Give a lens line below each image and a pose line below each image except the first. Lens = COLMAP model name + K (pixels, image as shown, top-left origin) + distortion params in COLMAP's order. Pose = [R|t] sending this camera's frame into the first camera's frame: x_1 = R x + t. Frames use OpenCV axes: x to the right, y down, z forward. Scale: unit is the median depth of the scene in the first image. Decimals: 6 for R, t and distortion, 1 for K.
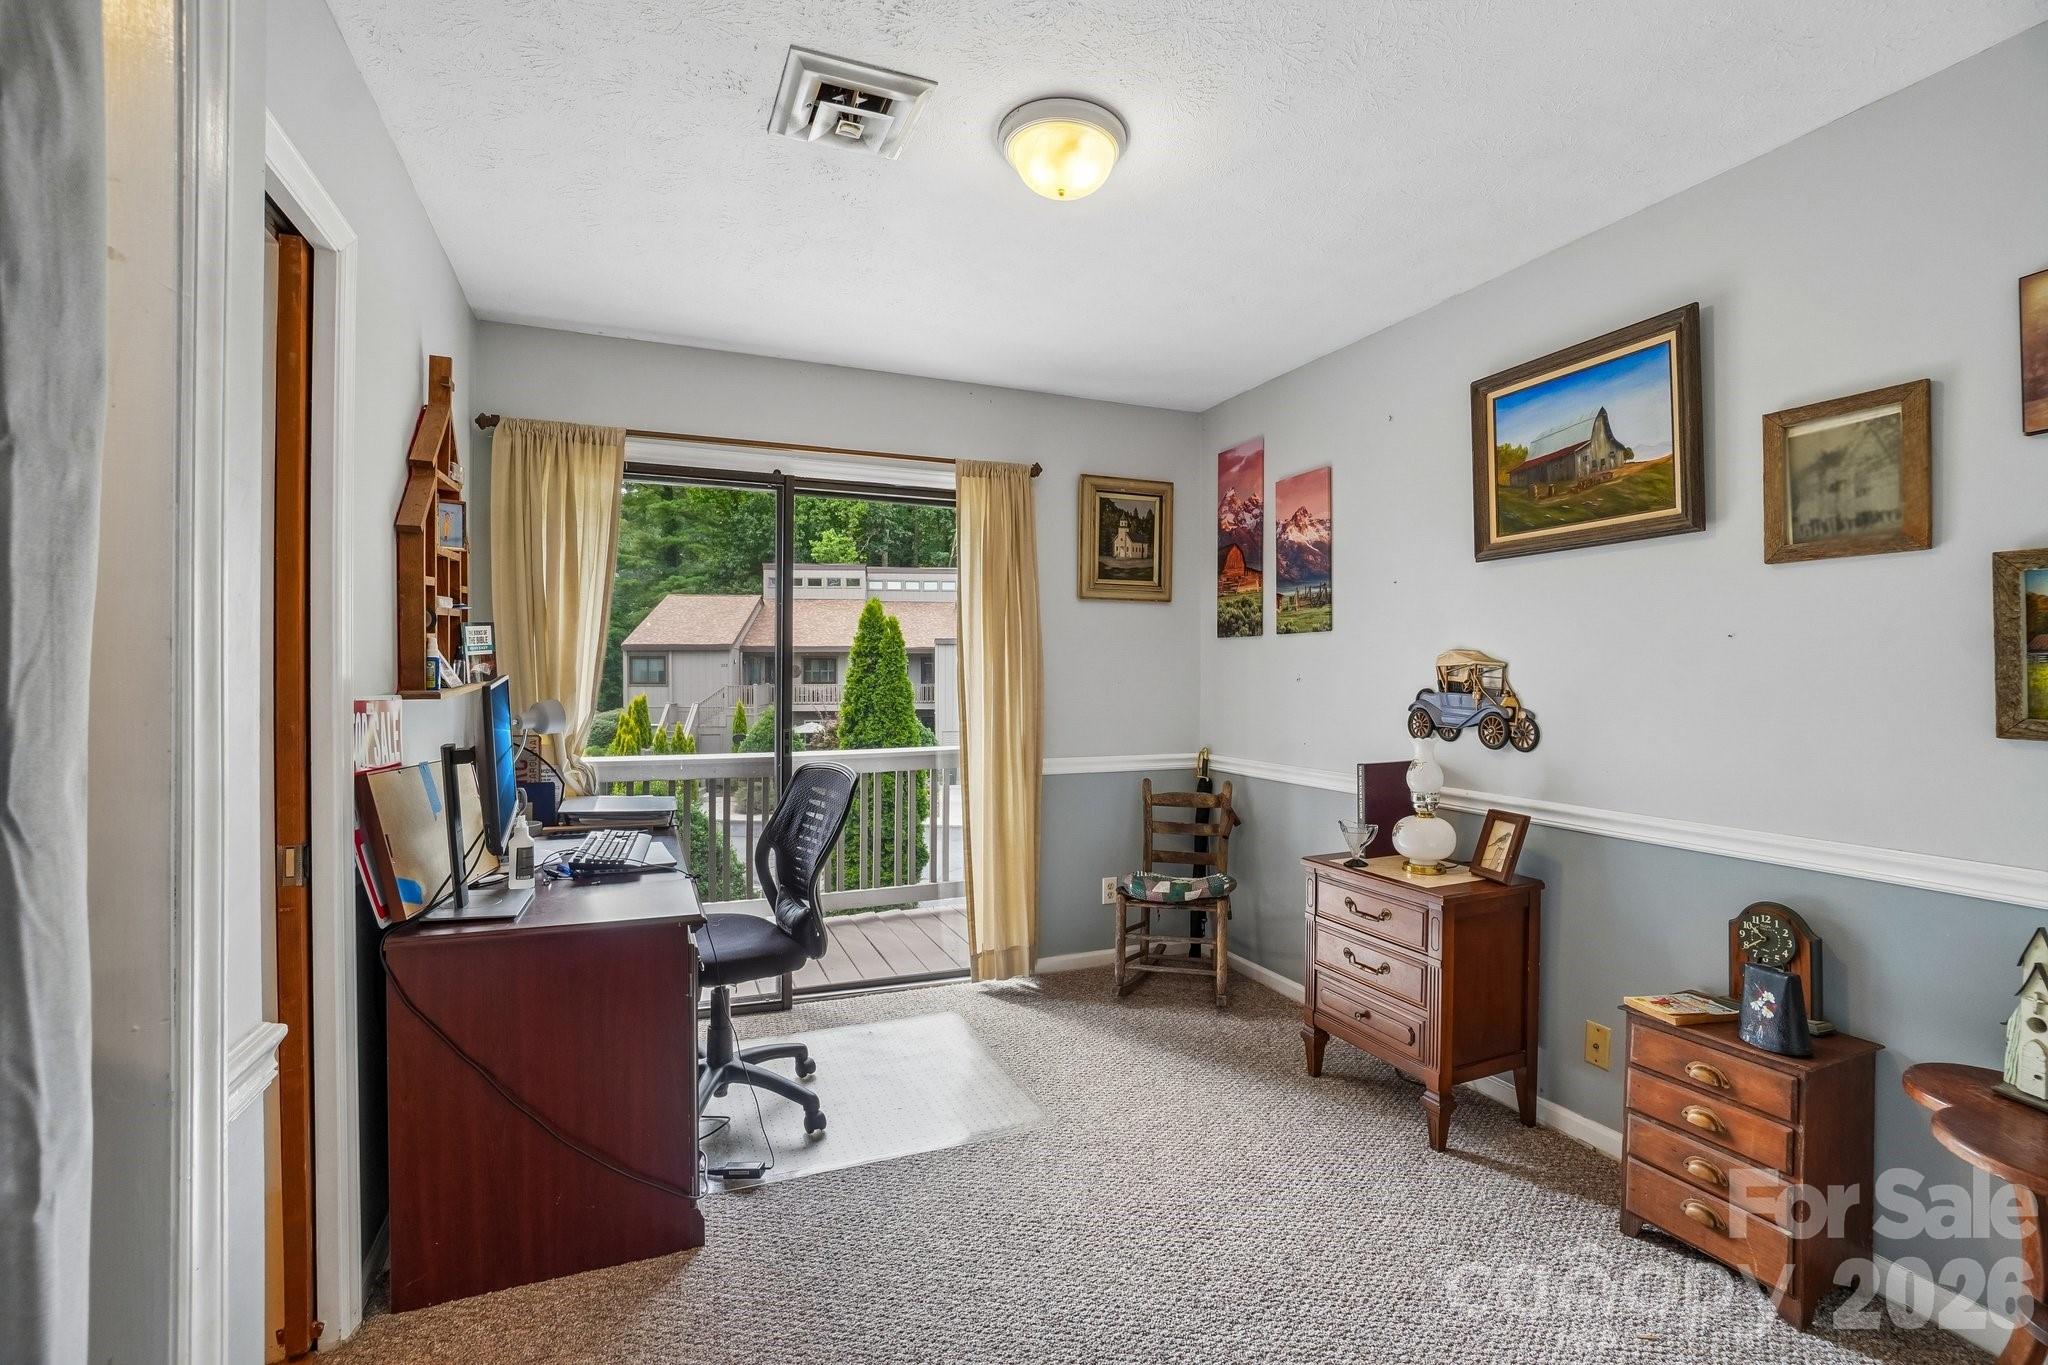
lens RADIAL K [[907.7, 0, 1031.2], [0, 907.7, 690.6], [0, 0, 1]] dist [-0.064865, 0.022171]
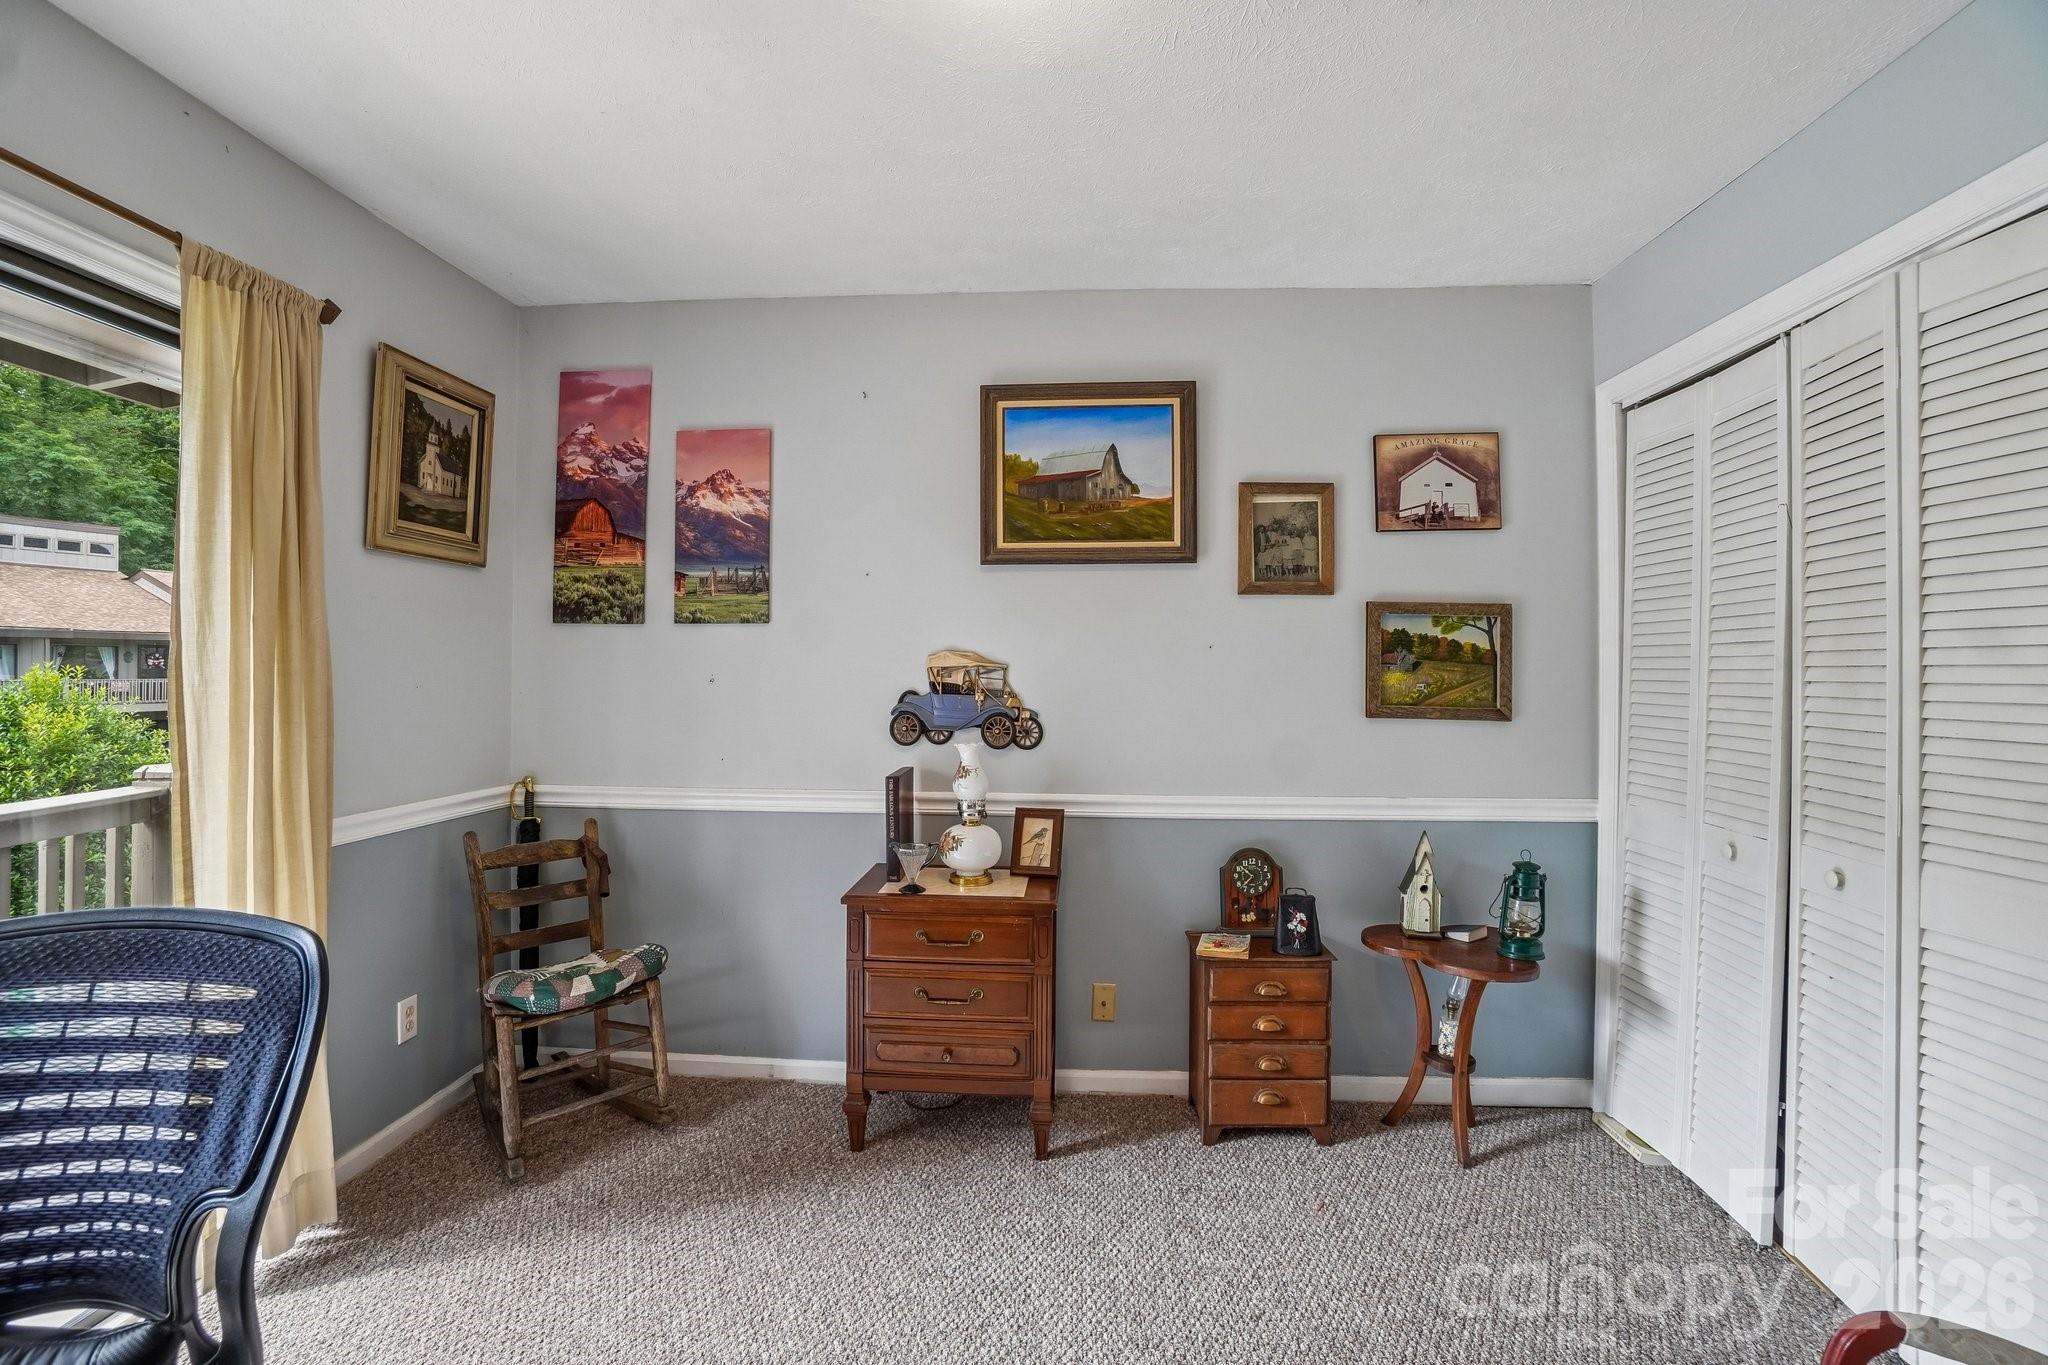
lens RADIAL K [[907.7, 0, 1018.7], [0, 907.7, 669.2], [0, 0, 1]] dist [-0.064865, 0.022171]
pose [[0.444896, 0.003706, 0.895575, -0.403667], [0.010698, 0.999898, -0.009452, -0.015860], [-0.895518, 0.013786, 0.444811, 0.519670]]
